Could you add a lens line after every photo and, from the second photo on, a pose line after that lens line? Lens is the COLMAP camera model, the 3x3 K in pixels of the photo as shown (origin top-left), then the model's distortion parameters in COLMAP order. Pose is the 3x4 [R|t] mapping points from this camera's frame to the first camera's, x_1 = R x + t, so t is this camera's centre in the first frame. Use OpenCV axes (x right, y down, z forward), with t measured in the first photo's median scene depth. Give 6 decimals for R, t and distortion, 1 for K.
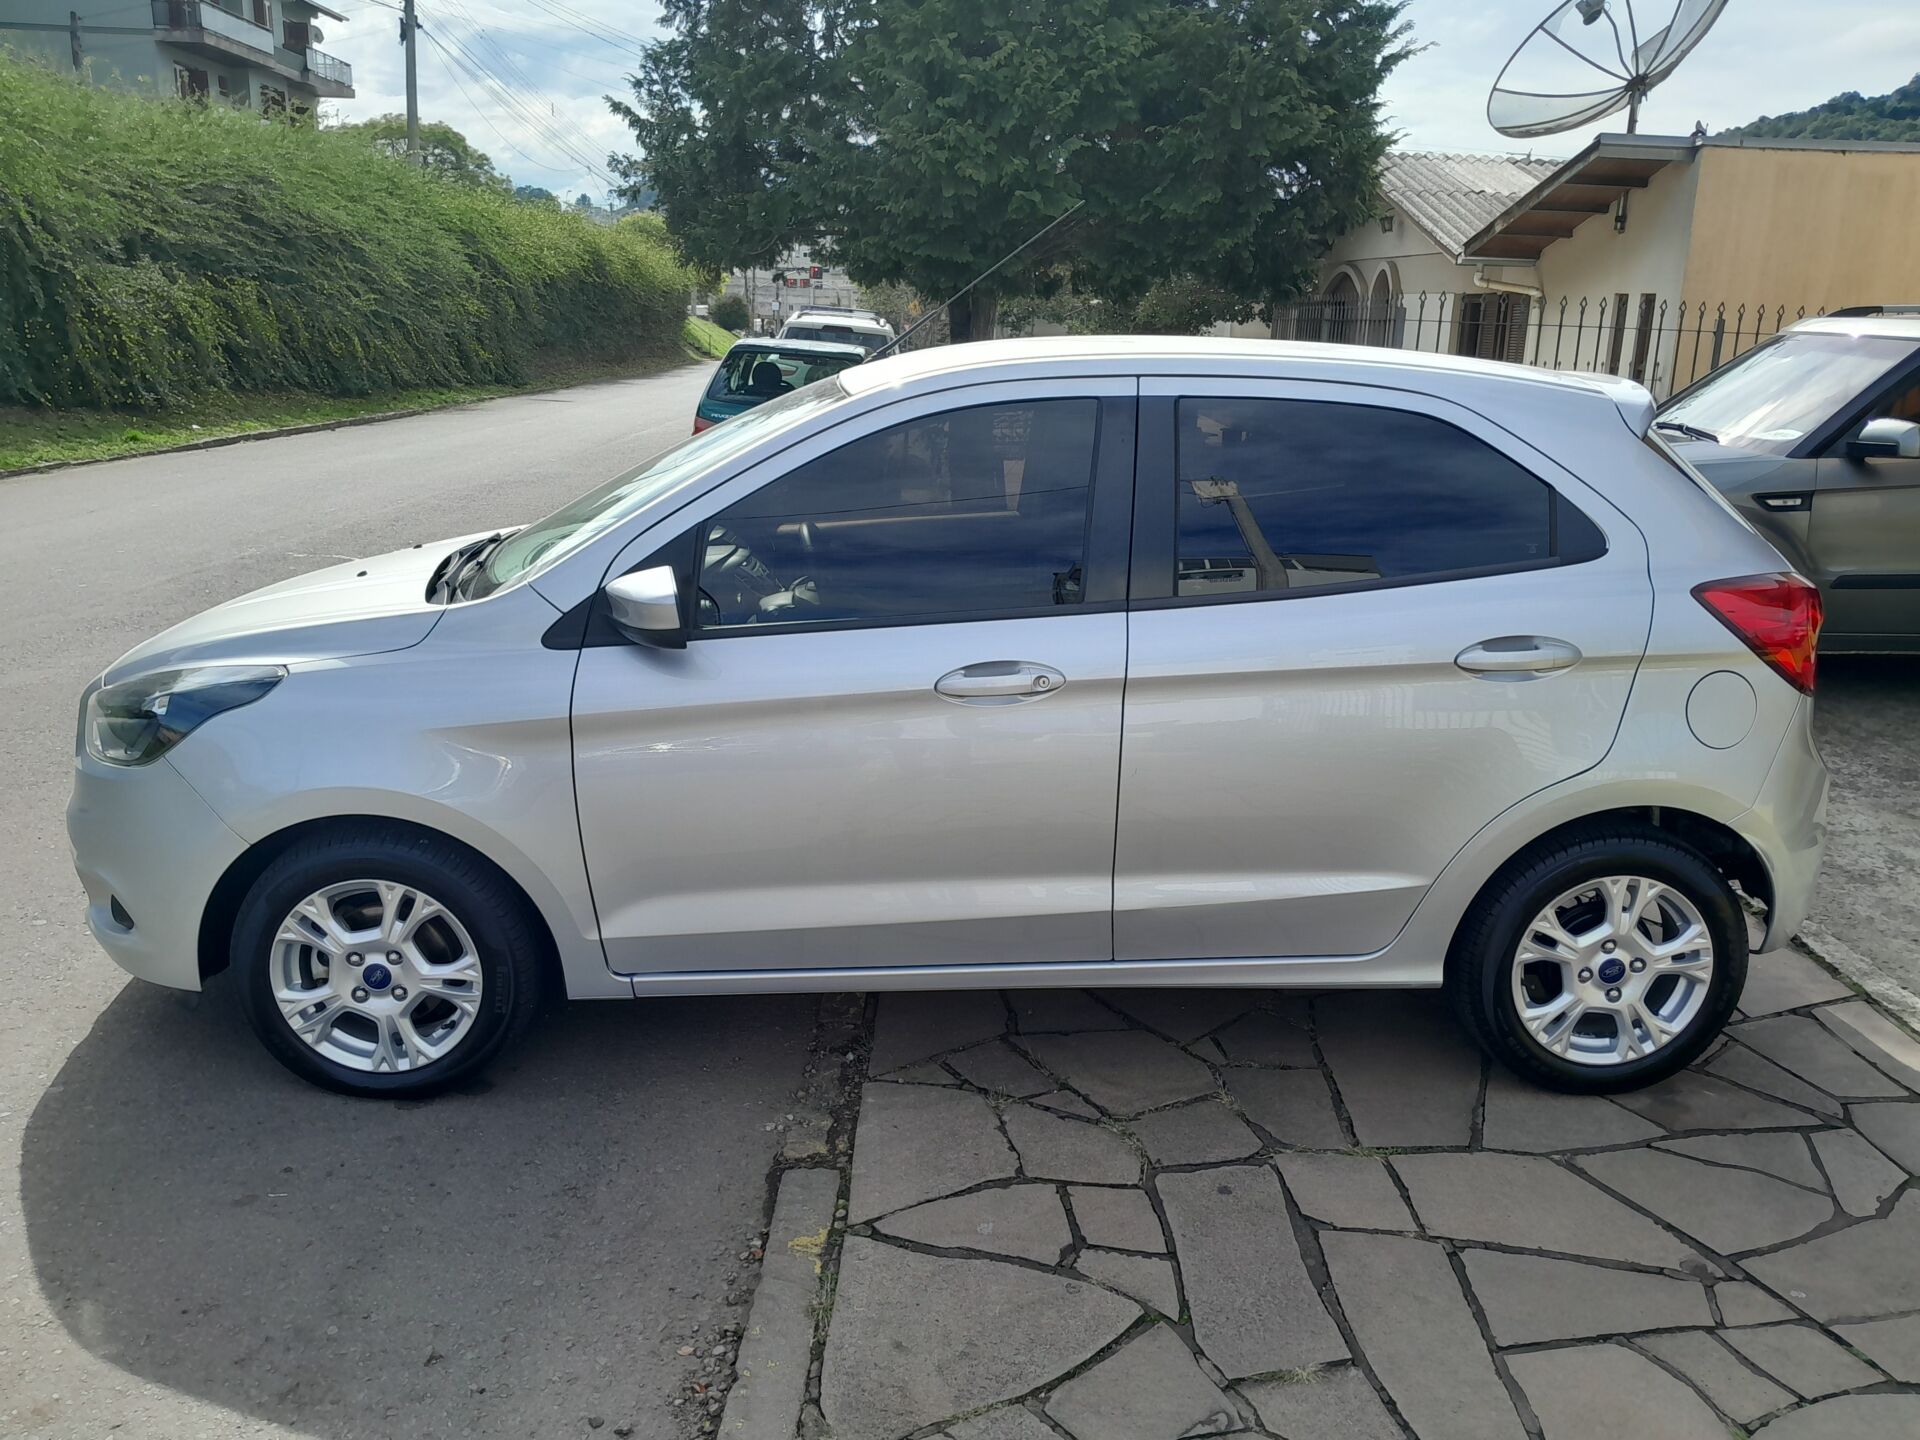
lens RADIAL K [[1518.3, 0, 955.6], [0, 1518.3, 724.3], [0, 0, 1]] dist [0.009227, -0.038874]
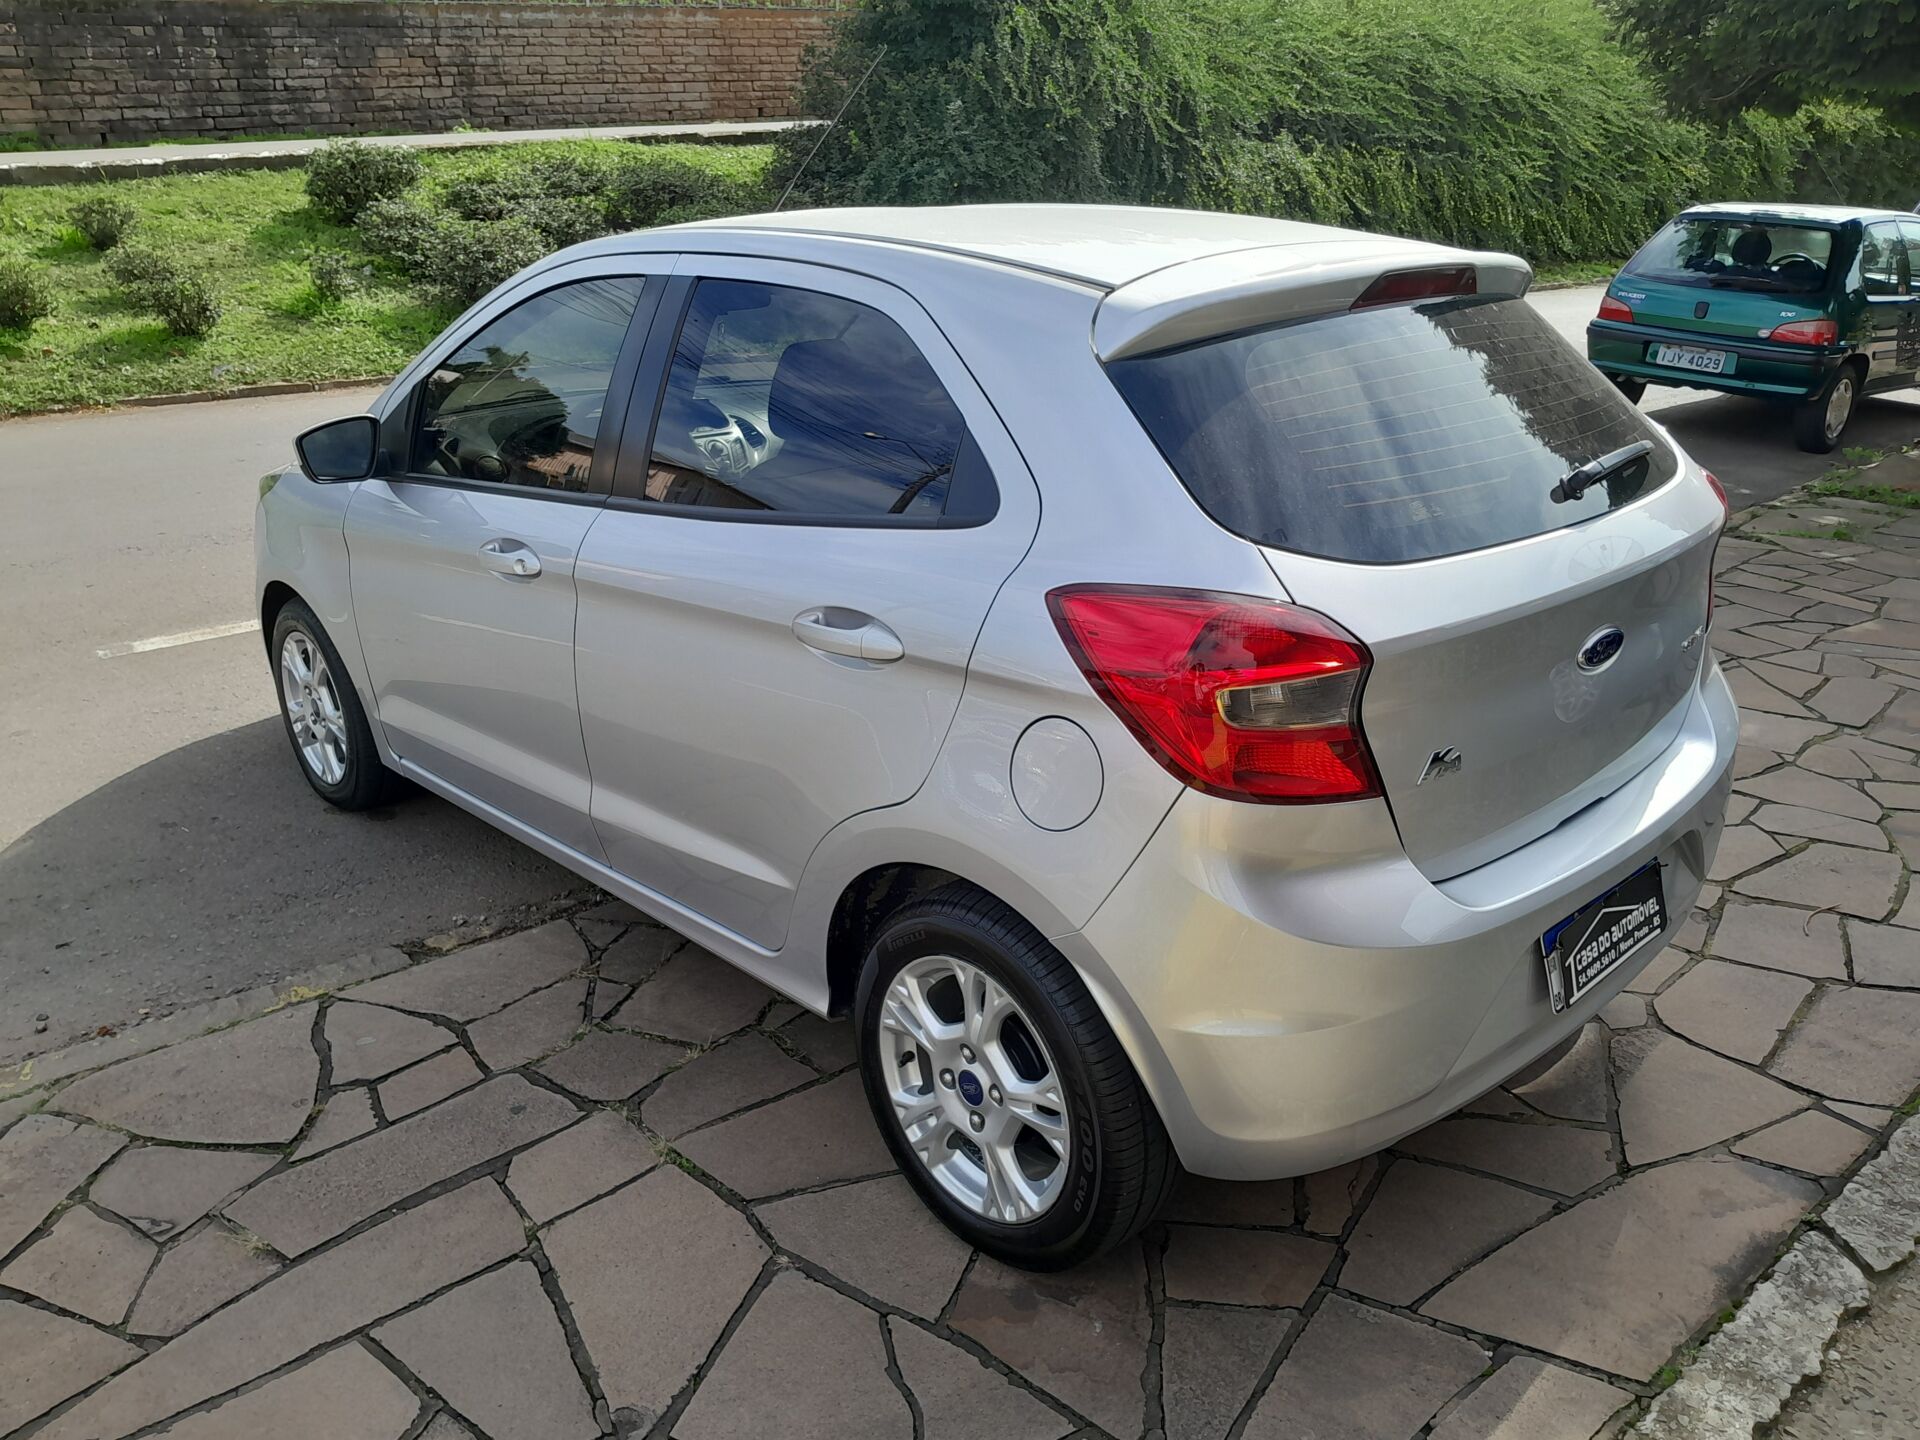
lens RADIAL K [[1518.3, 0, 953.8], [0, 1518.3, 722.6], [0, 0, 1]] dist [0.009227, -0.038874]
pose [[0.653024, 0.234036, -0.720268, 0.947486], [-0.176448, 0.971898, 0.155822, -0.128035], [0.736495, 0.025334, 0.675968, 0.511533]]
